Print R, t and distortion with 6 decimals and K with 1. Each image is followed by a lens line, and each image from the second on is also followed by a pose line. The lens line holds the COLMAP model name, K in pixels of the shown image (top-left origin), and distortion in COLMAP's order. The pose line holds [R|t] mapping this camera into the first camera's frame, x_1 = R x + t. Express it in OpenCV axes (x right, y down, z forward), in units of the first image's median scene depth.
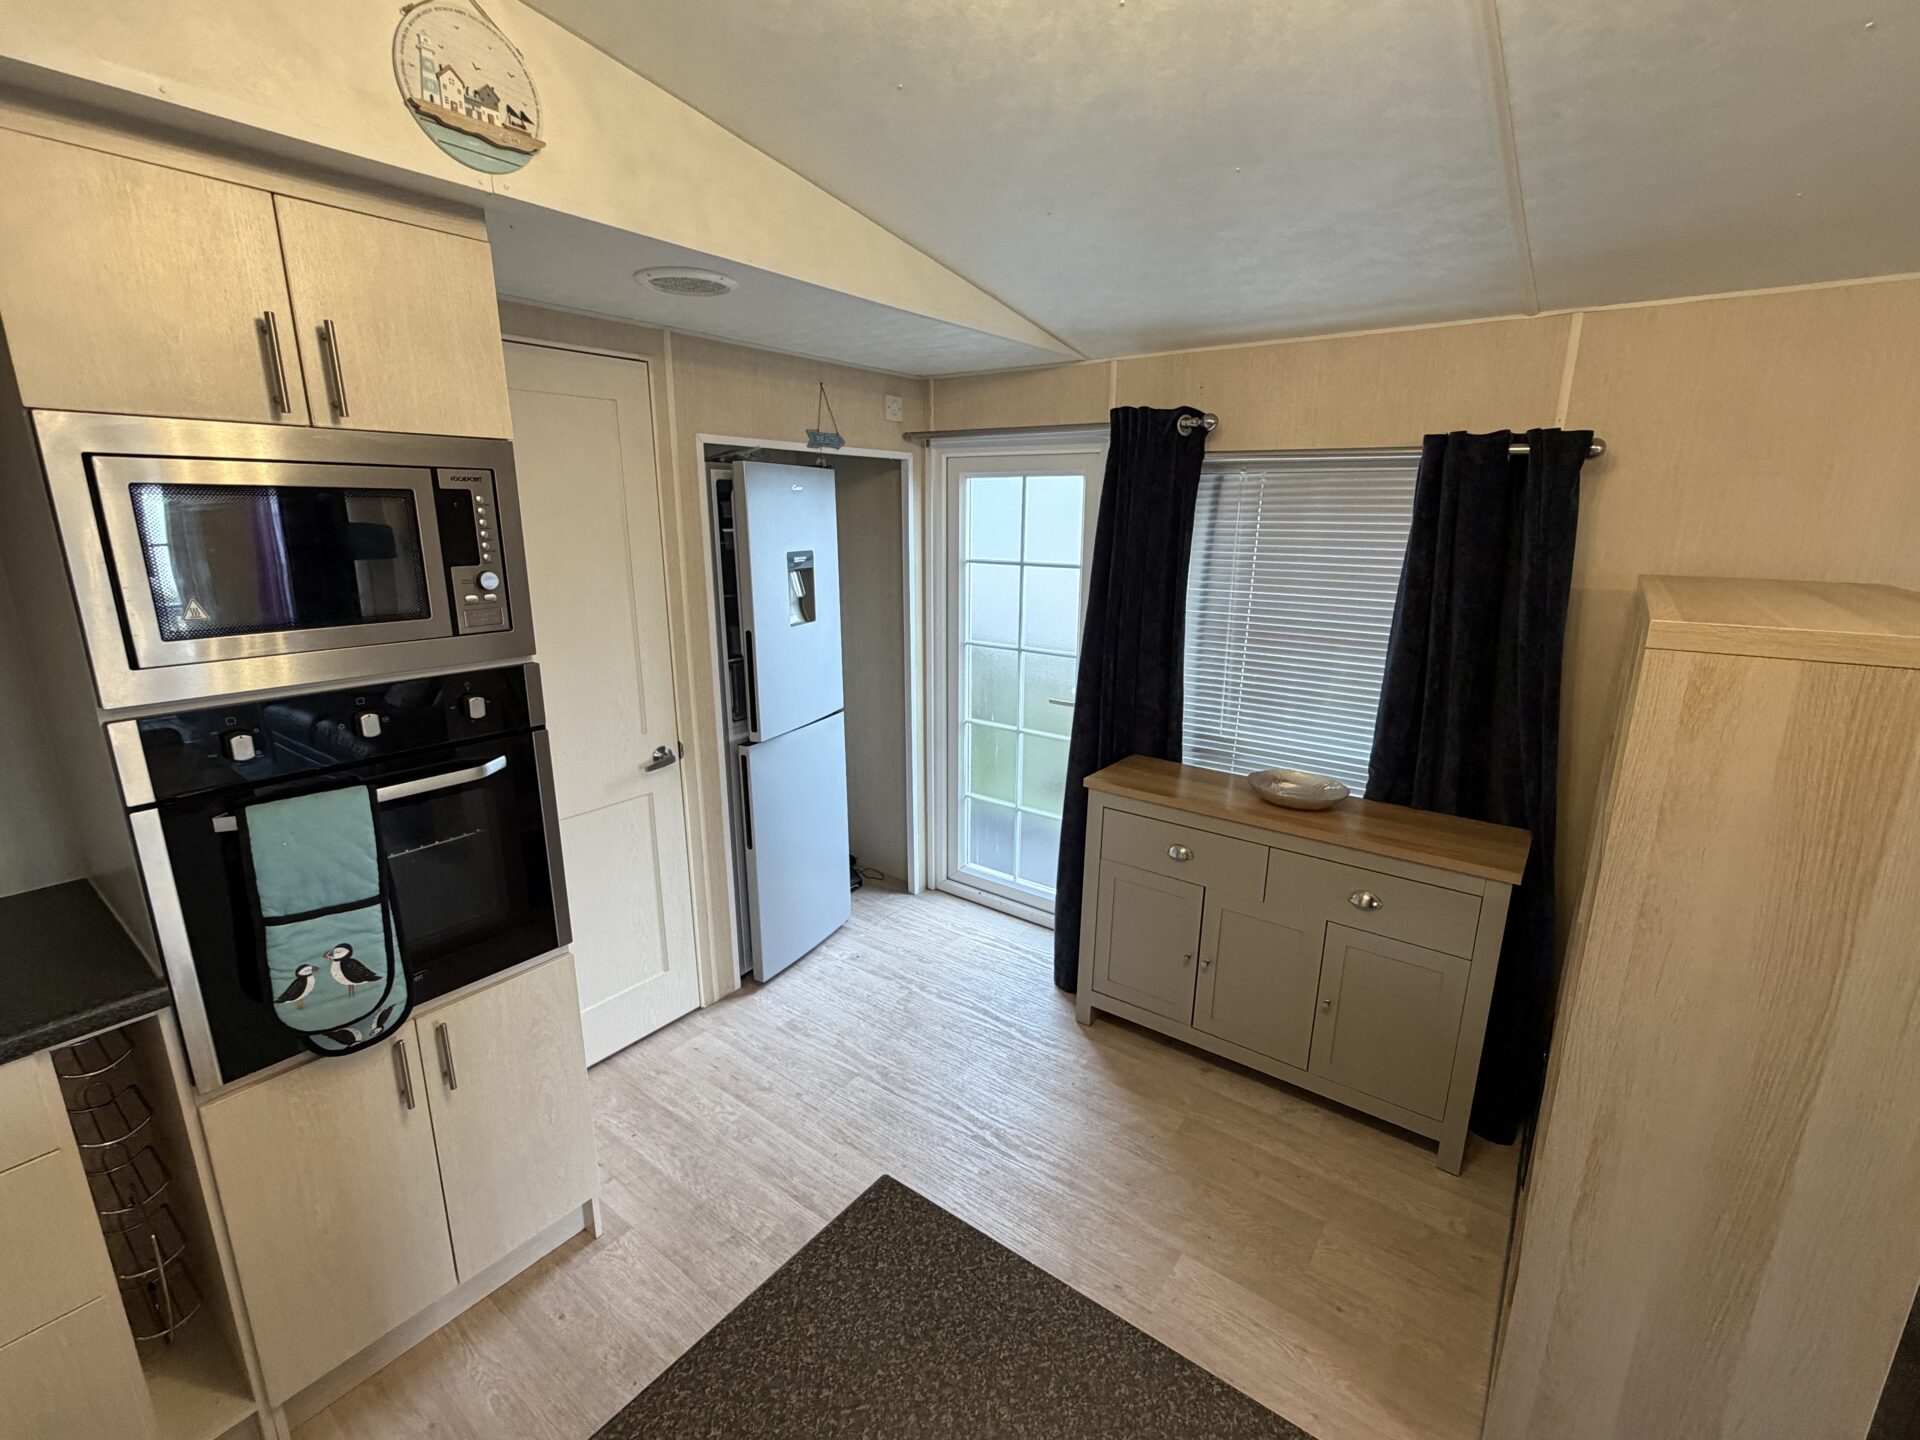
lens RADIAL K [[855.7, 0, 960.0], [0, 855.7, 720.0], [0, 0, 1]] dist [0.000596, 0.000242]
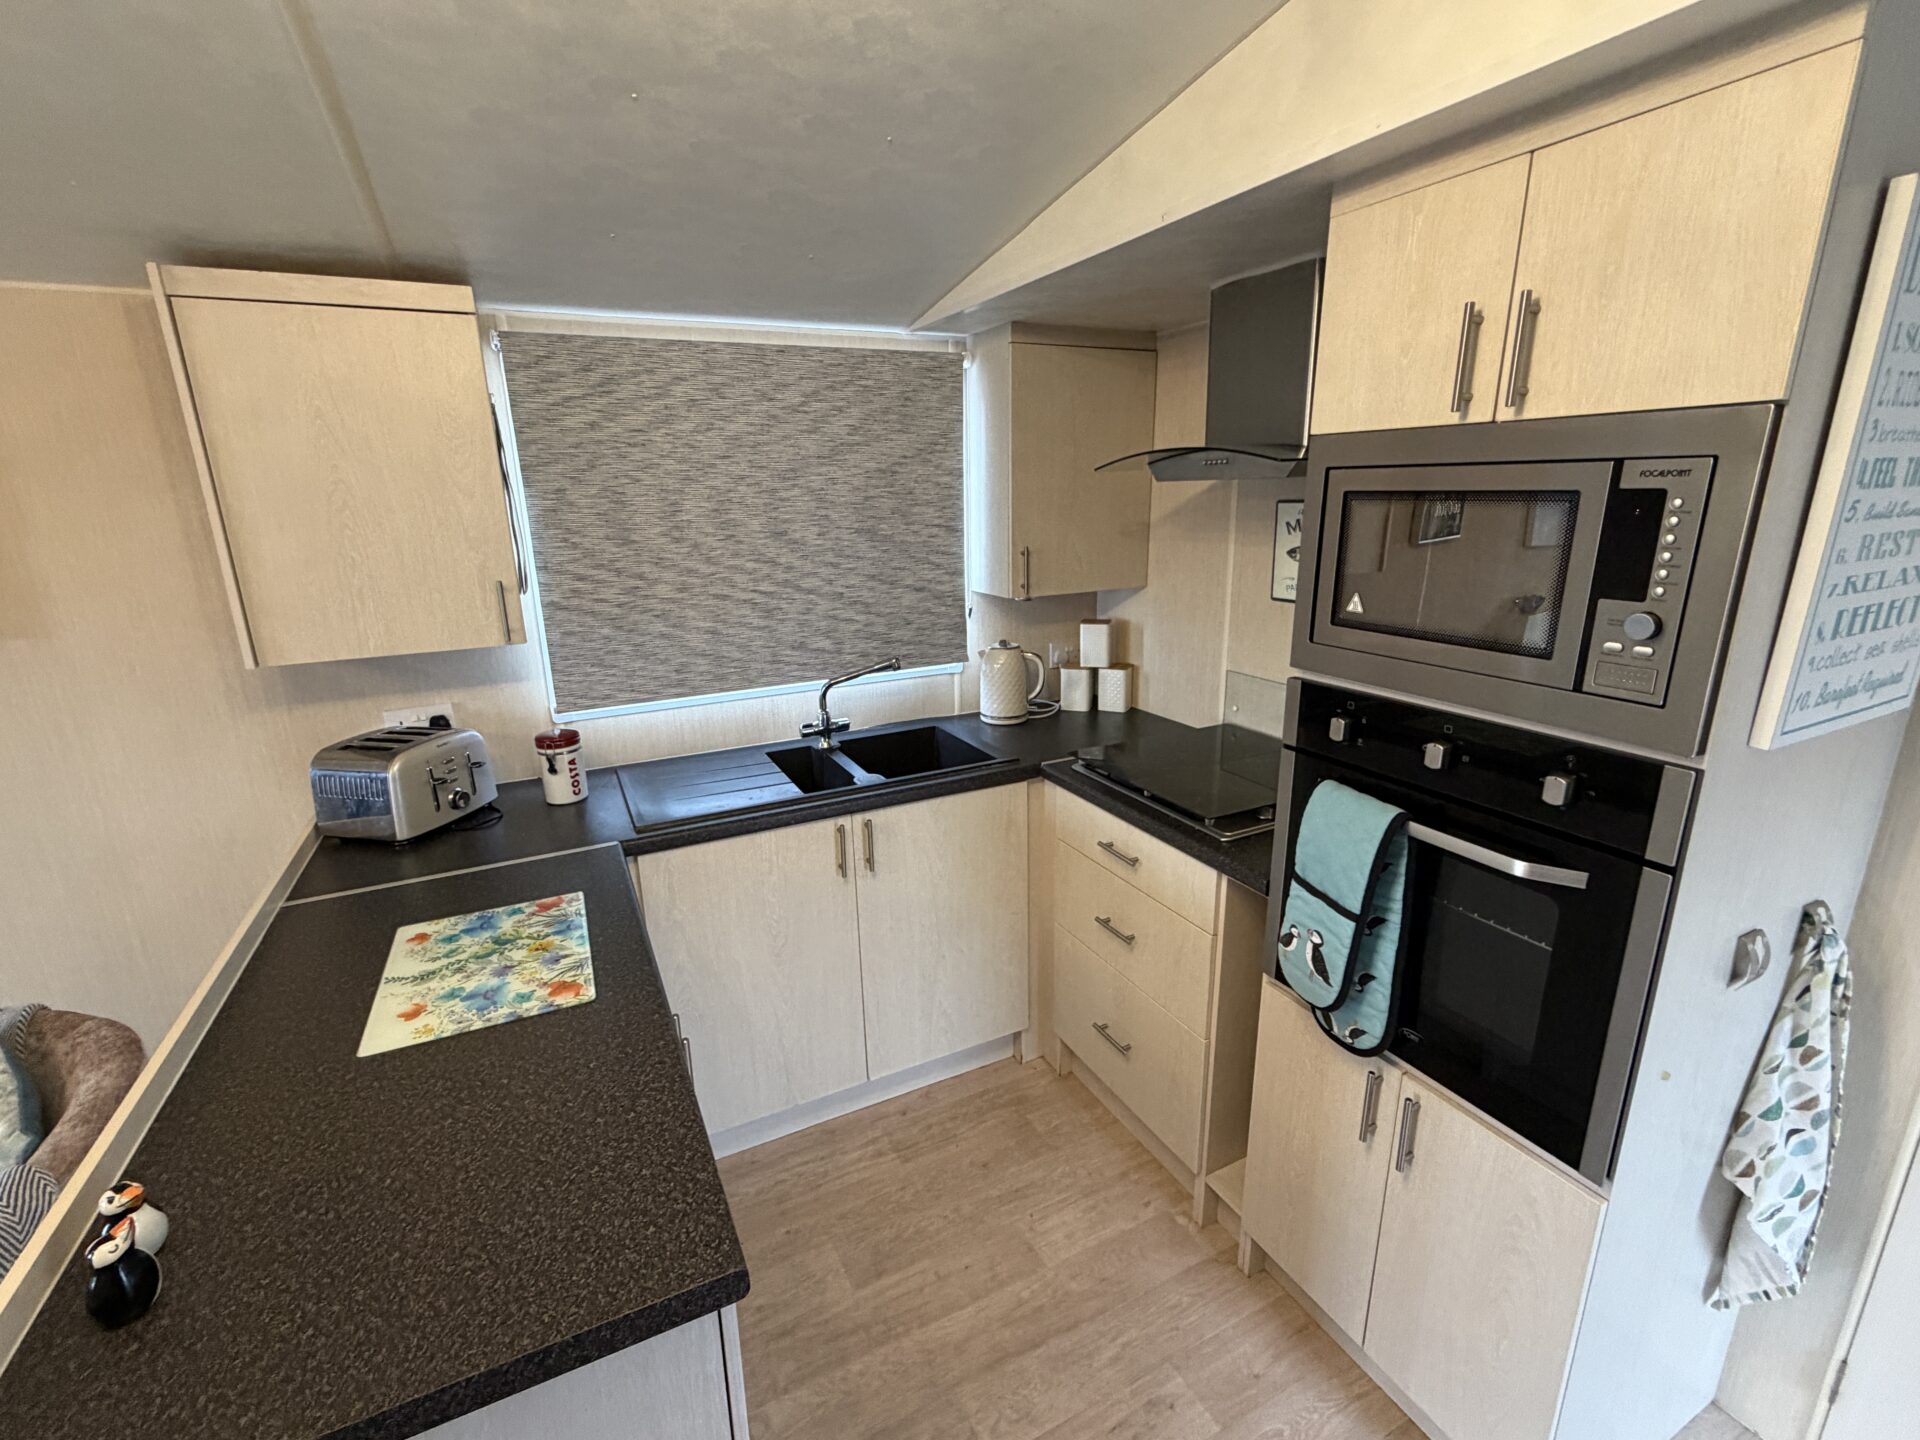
lens RADIAL K [[855.7, 0, 960.0], [0, 855.7, 720.0], [0, 0, 1]] dist [0.000596, 0.000242]
pose [[-0.447316, 0.236957, -0.862415, 0.272929], [-0.198422, 0.913942, 0.354032, -0.224360], [0.872088, 0.329486, -0.361803, 0.794886]]
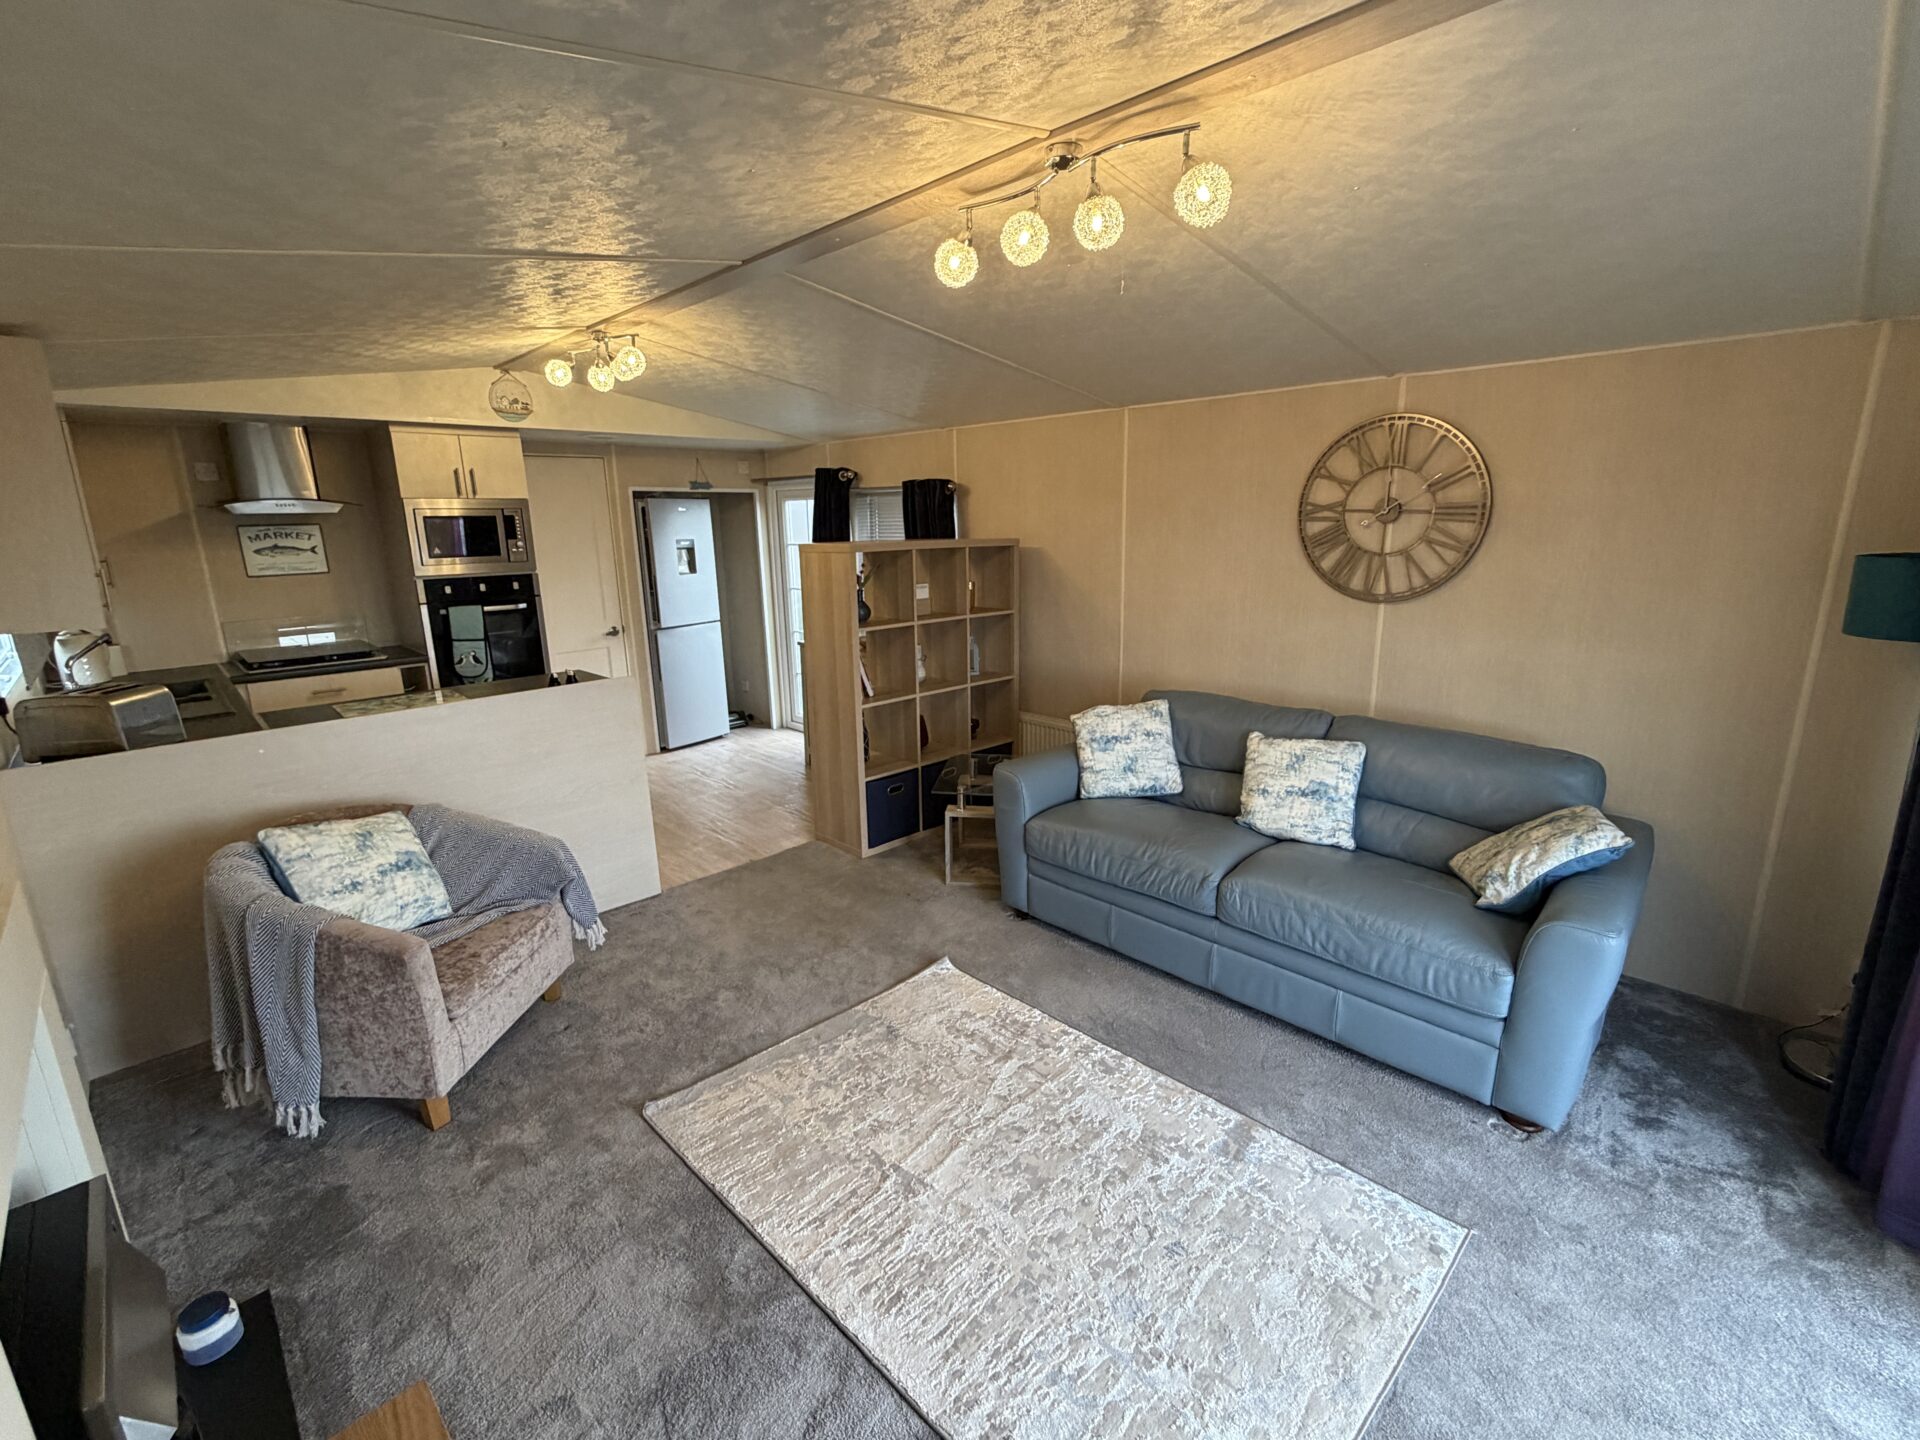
lens RADIAL K [[857.8, 0, 960.0], [0, 857.8, 720.0], [0, 0, 1]] dist [-0.003184, -0.000130]
pose [[0.988683, 0.010813, -0.149631, 1.469889], [-0.012435, 0.999874, -0.009913, 0.475221], [0.149504, 0.011661, 0.988692, -1.789169]]
